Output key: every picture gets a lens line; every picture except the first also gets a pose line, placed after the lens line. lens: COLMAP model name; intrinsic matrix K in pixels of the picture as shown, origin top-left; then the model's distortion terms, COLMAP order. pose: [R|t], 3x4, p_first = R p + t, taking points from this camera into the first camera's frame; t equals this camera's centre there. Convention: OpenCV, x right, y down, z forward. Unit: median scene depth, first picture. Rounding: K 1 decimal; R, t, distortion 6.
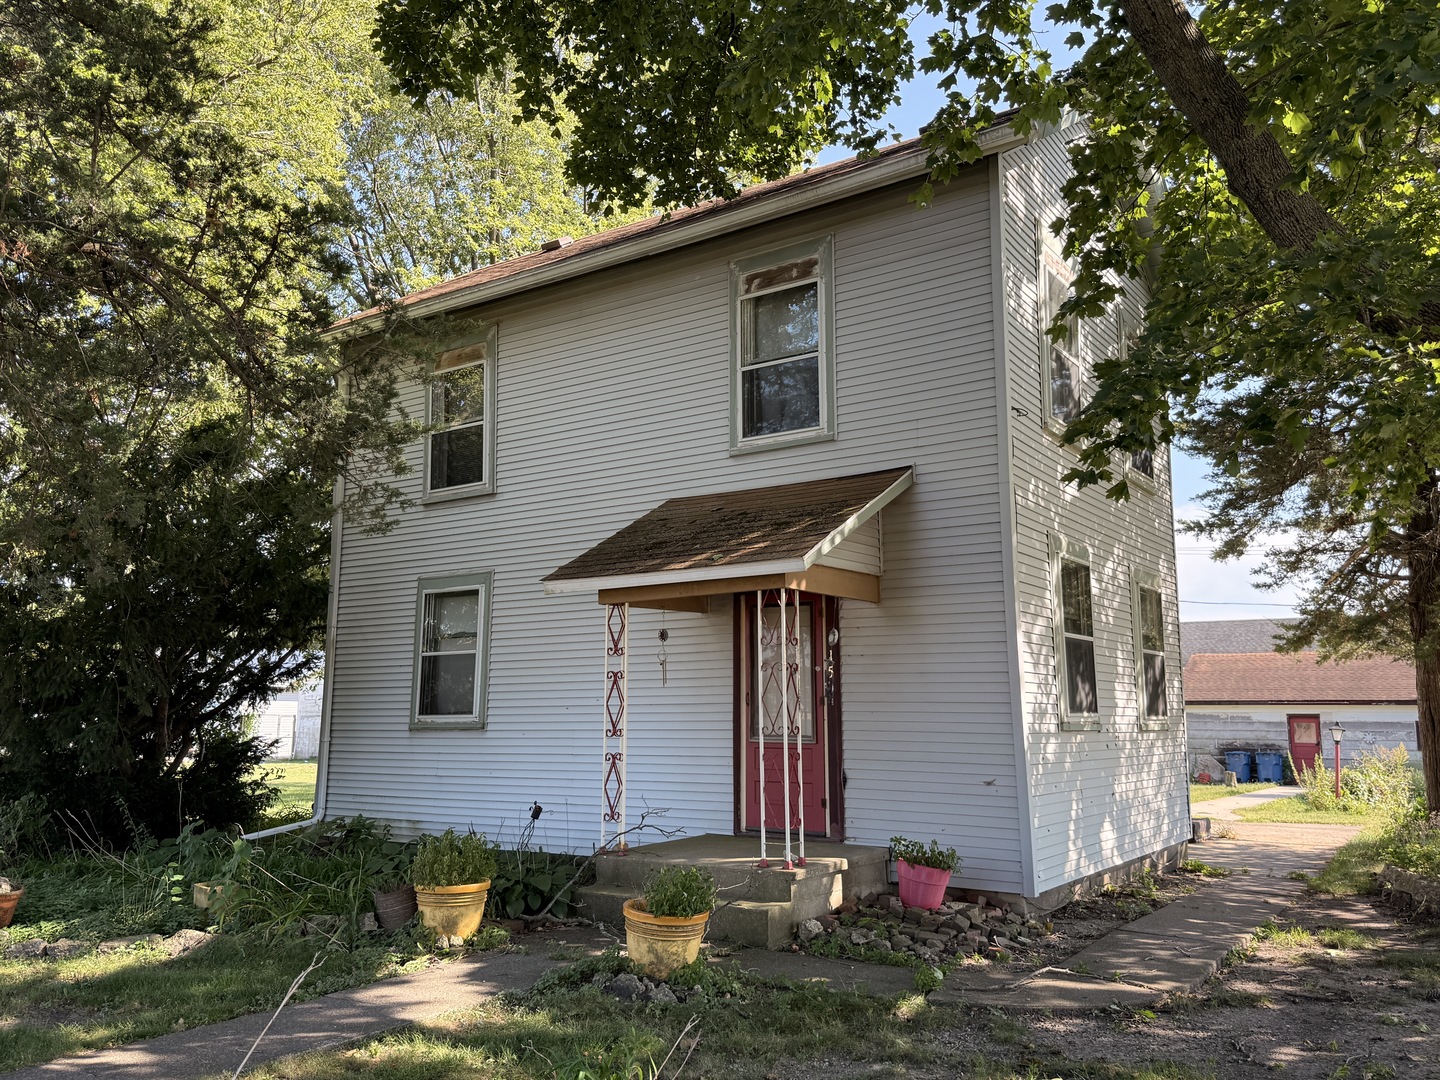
lens RADIAL K [[1129.5, 0, 721.2], [0, 1129.5, 529.8], [0, 0, 1]] dist [0.067048, 0.002150]
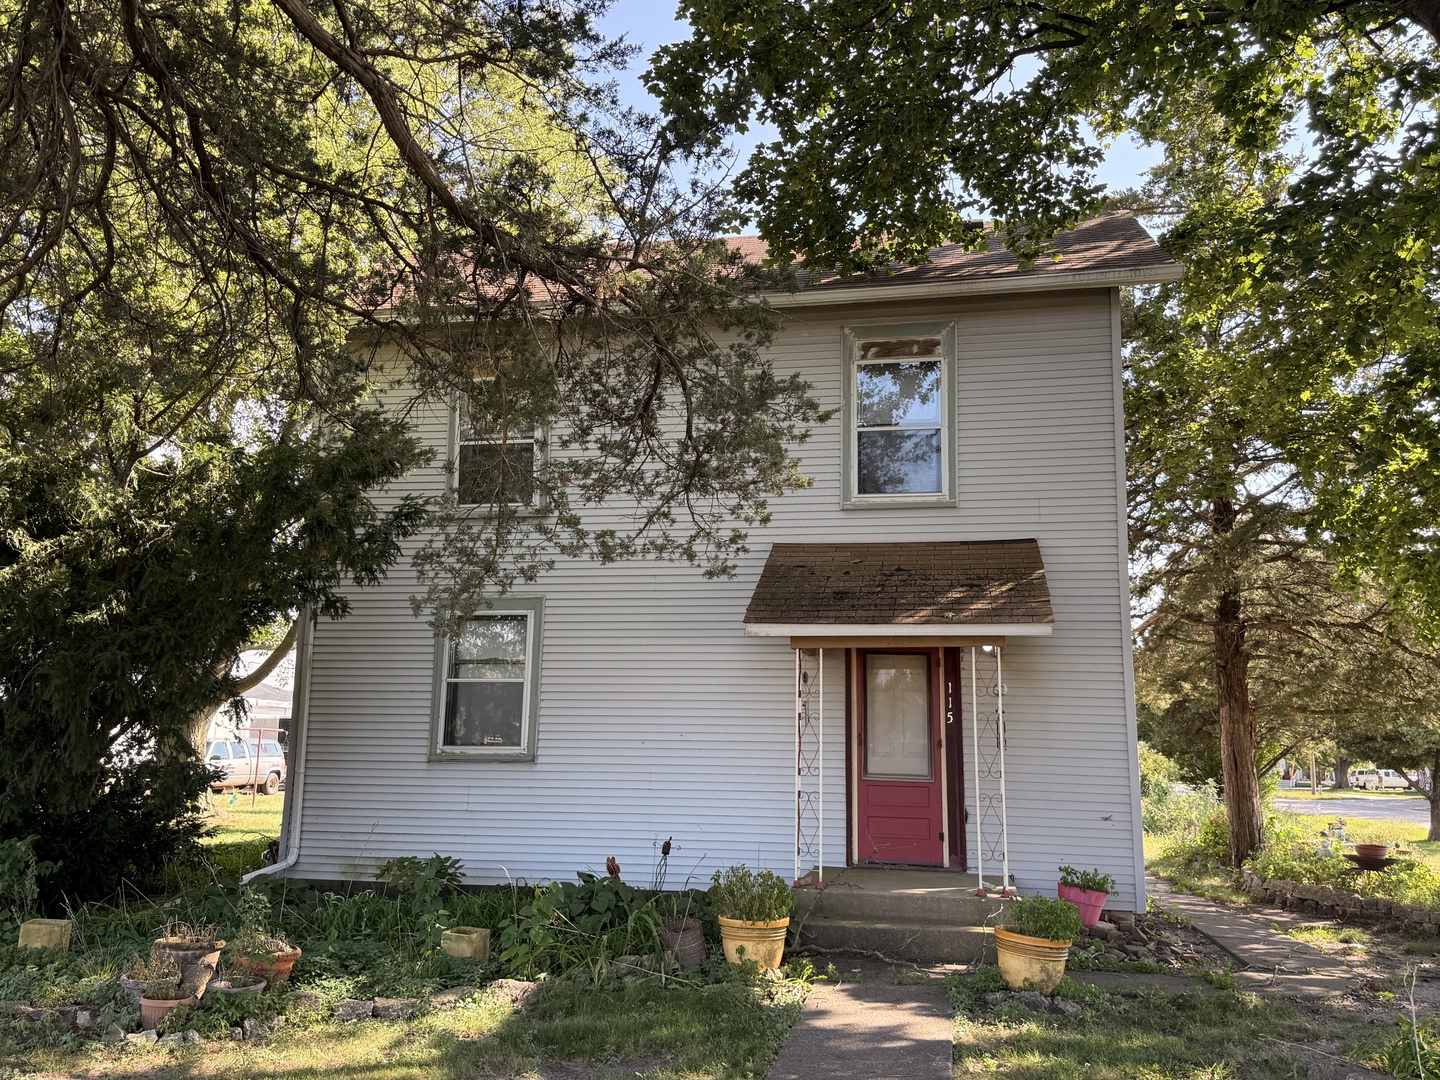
lens RADIAL K [[1129.5, 0, 721.1], [0, 1129.5, 547.5], [0, 0, 1]] dist [0.067048, 0.002150]
pose [[0.917710, 0.086050, 0.387819, -0.521771], [-0.083611, 0.996229, -0.023192, 0.004732], [-0.388352, -0.011143, 0.921444, 0.066307]]
